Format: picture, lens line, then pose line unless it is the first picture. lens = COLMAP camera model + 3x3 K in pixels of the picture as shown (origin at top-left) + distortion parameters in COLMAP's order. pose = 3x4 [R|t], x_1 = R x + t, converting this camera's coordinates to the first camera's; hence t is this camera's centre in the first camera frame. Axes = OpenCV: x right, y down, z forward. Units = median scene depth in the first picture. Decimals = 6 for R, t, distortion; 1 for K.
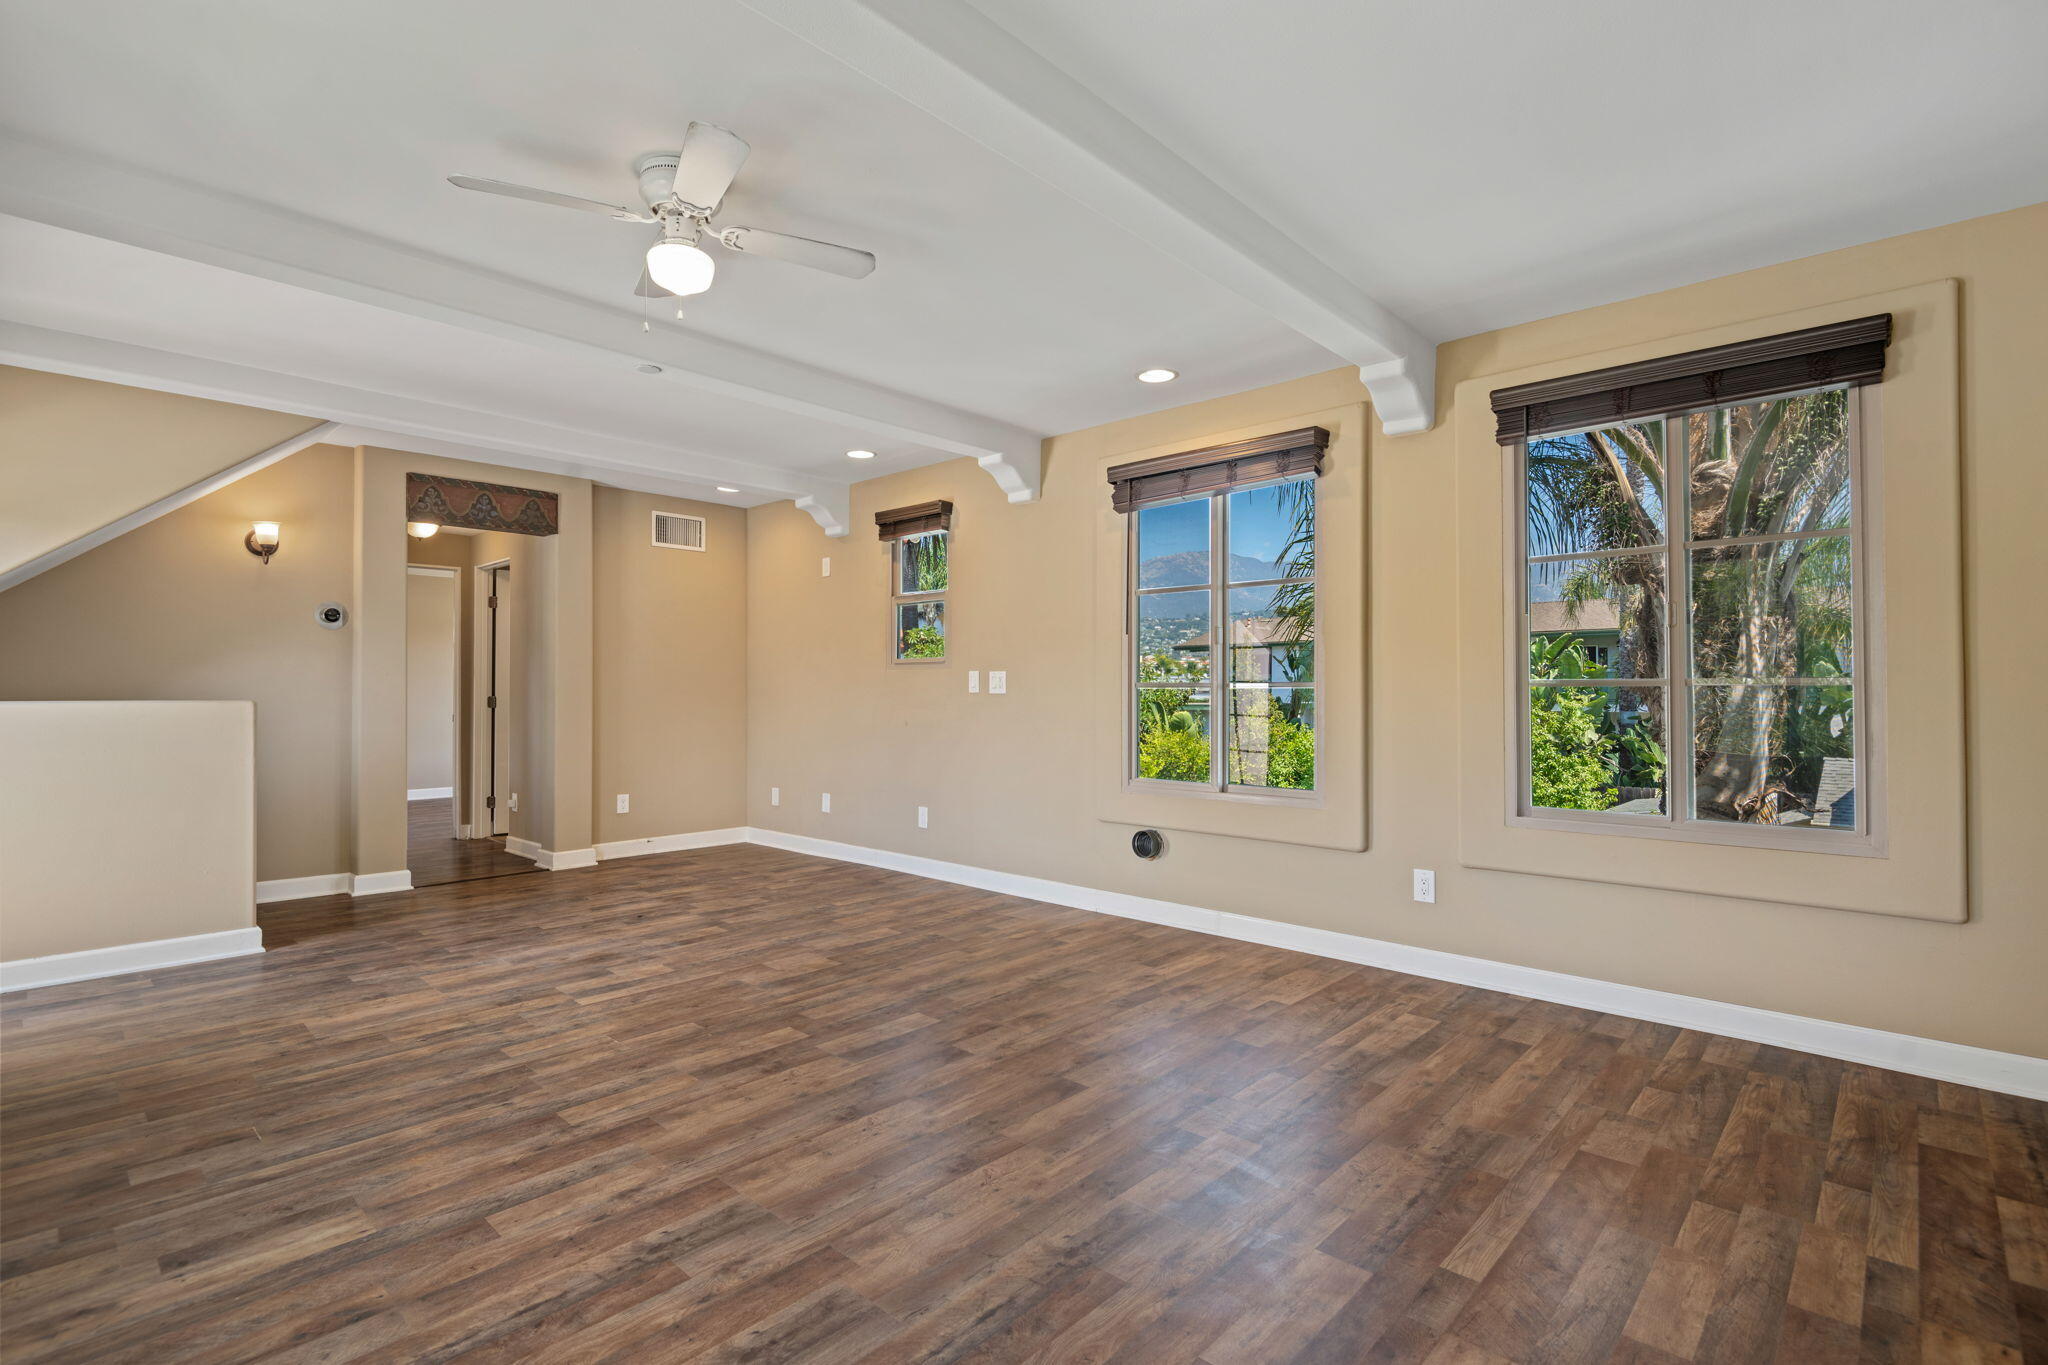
lens RADIAL K [[954.4, 0, 1024.0], [0, 954.4, 682.5], [0, 0, 1]] dist [0.003992, -0.010182]
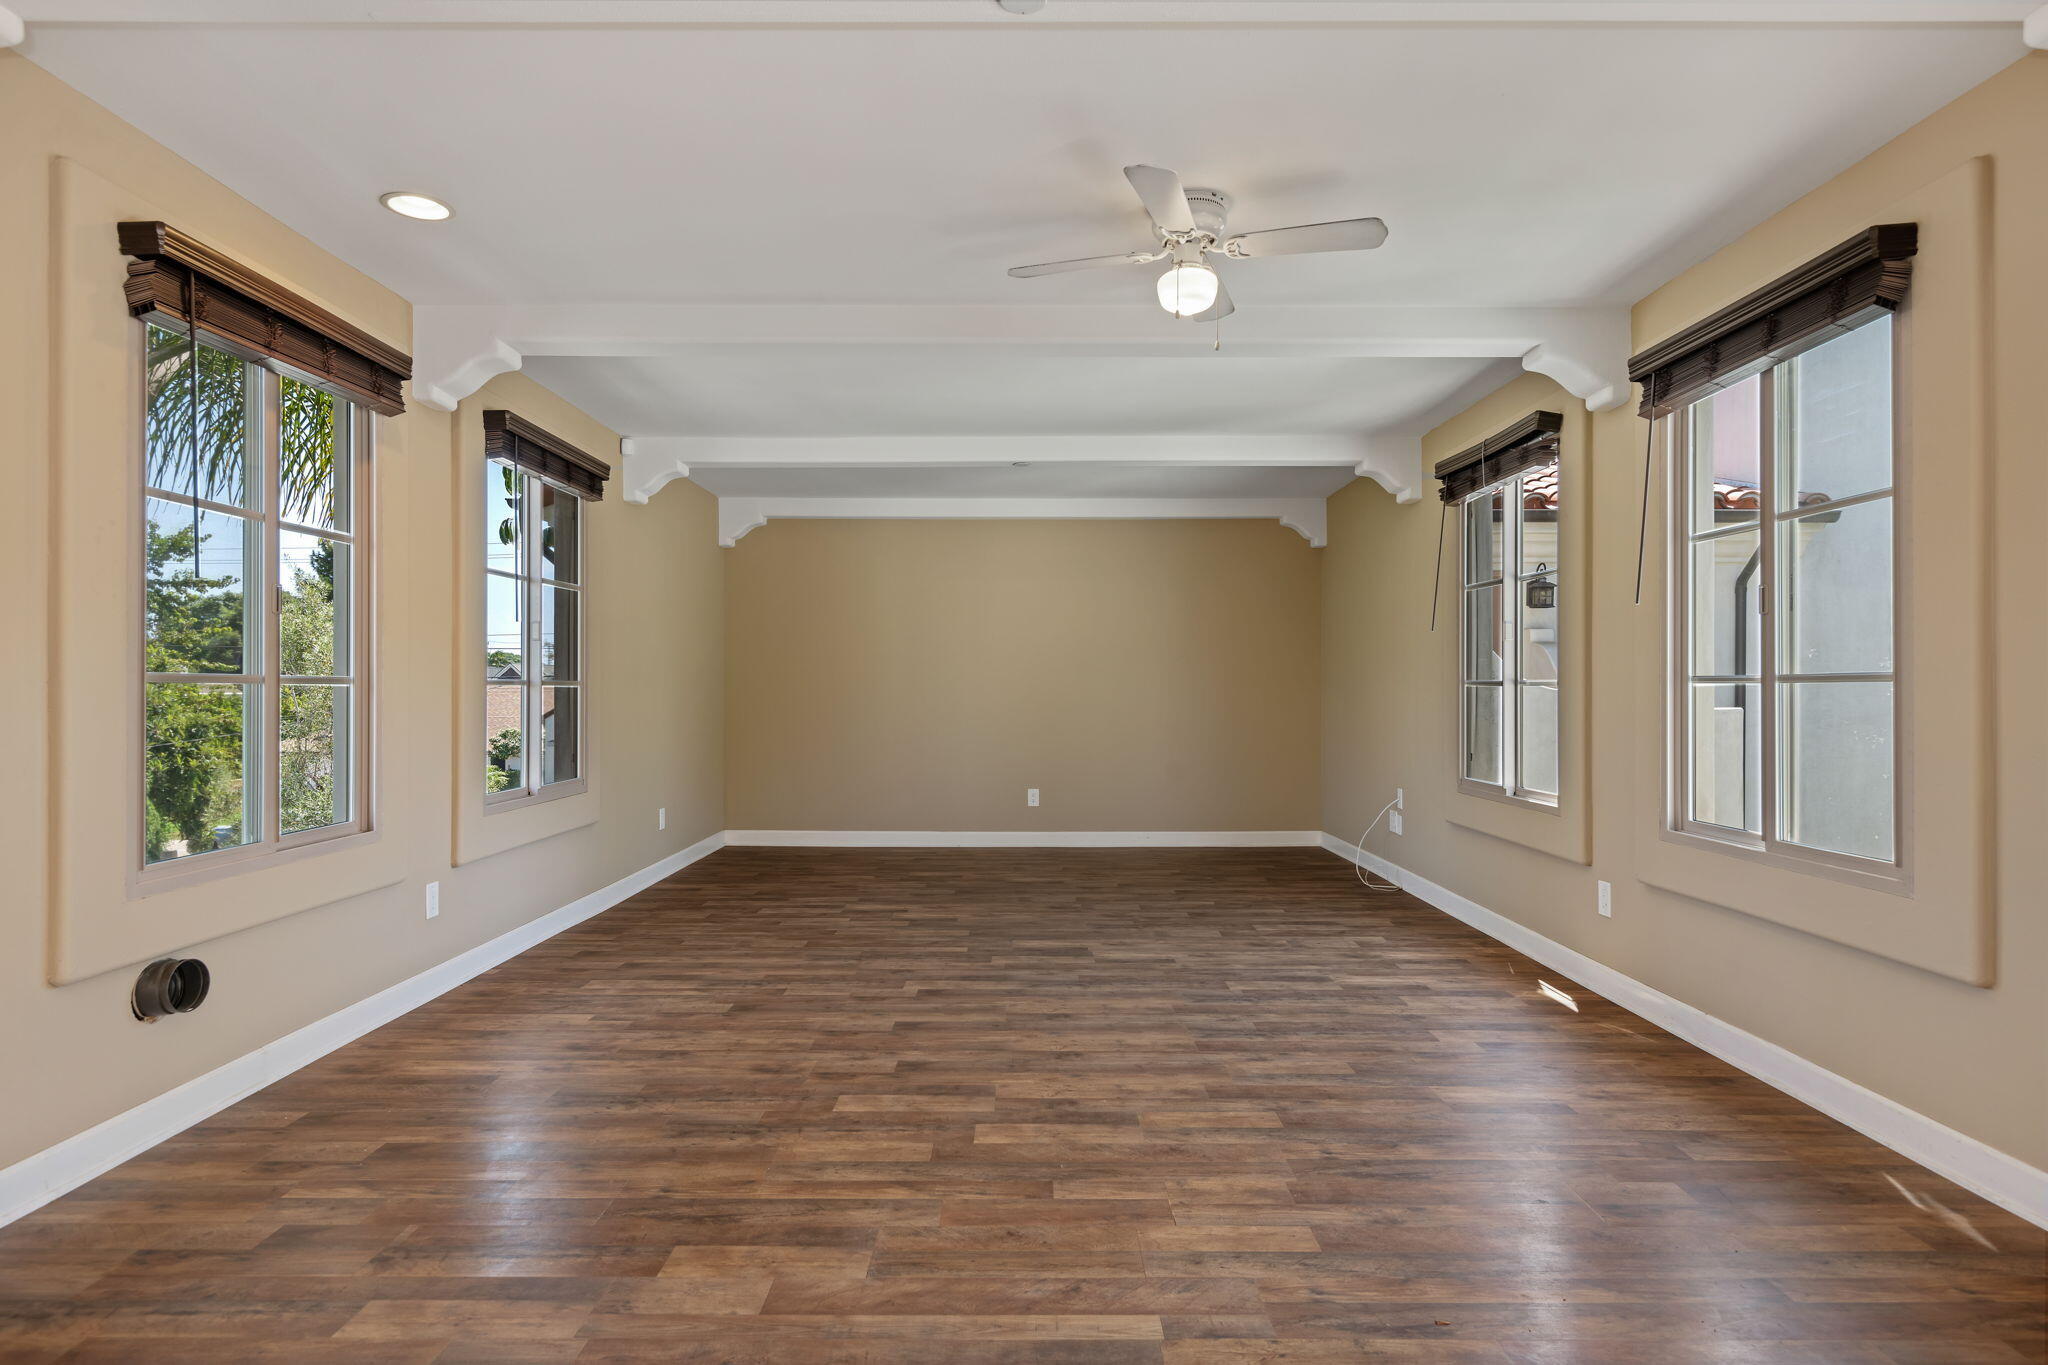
lens RADIAL K [[1116.0, 0, 1024.0], [0, 1116.0, 682.5], [0, 0, 1]] dist [-0.002868, -0.000685]
pose [[-0.678089, 0.004111, 0.734969, -0.881237], [-0.007145, 0.999900, -0.012185, 0.013128], [-0.734945, -0.013514, -0.677992, 1.513673]]
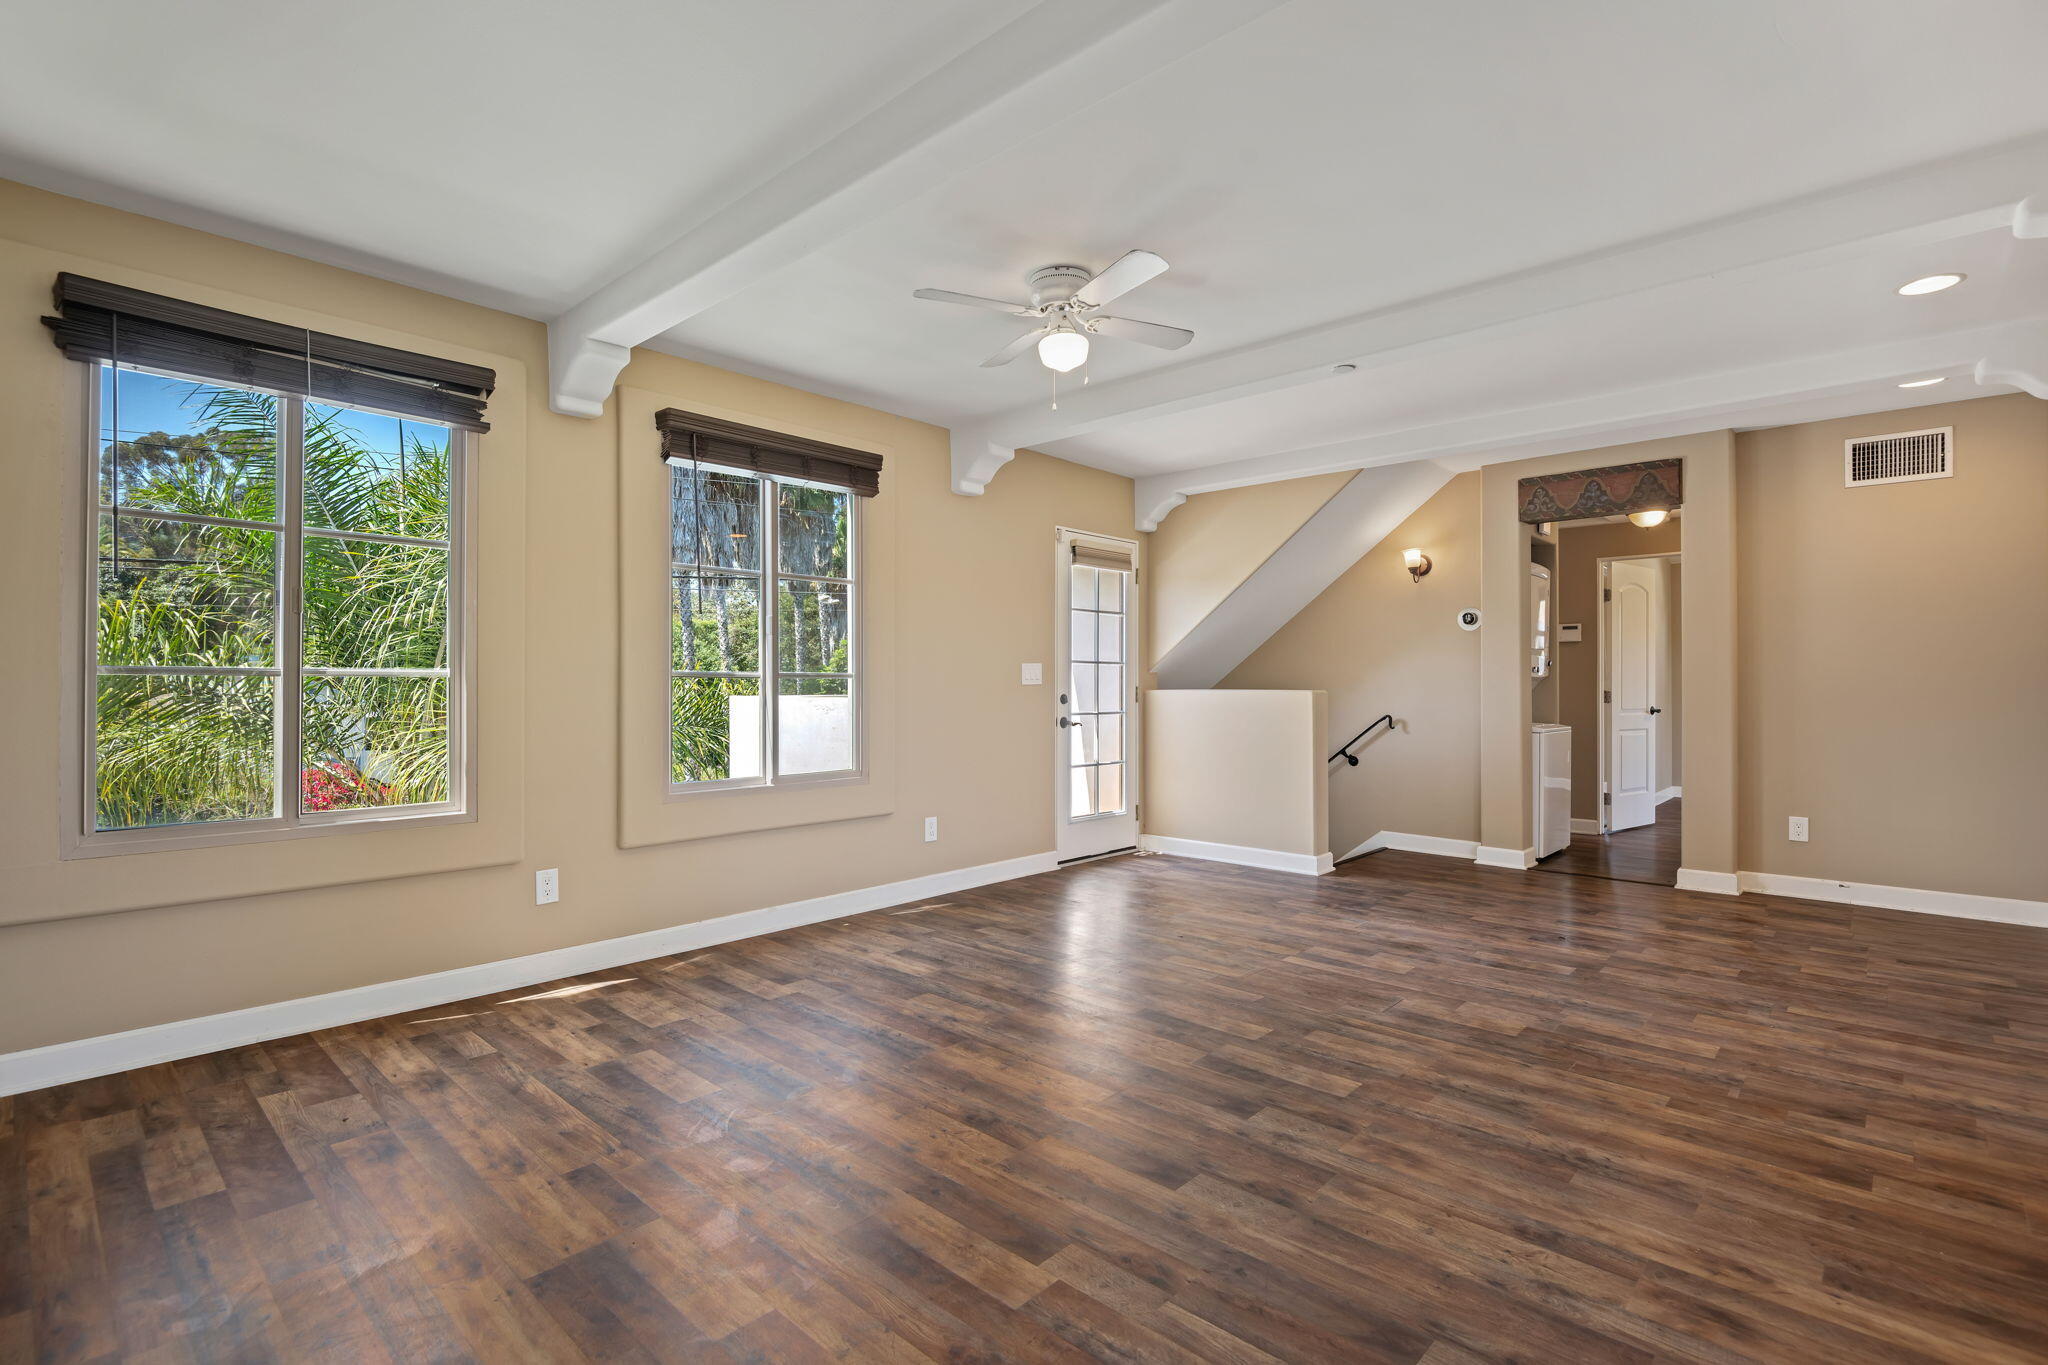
lens RADIAL K [[954.4, 0, 1024.0], [0, 954.4, 682.5], [0, 0, 1]] dist [0.003992, -0.010182]
pose [[-0.003376, -0.001328, -0.999993, 0.700627], [0.007773, 0.999969, -0.001355, 0.007605], [0.999964, -0.007777, -0.003365, 0.729370]]
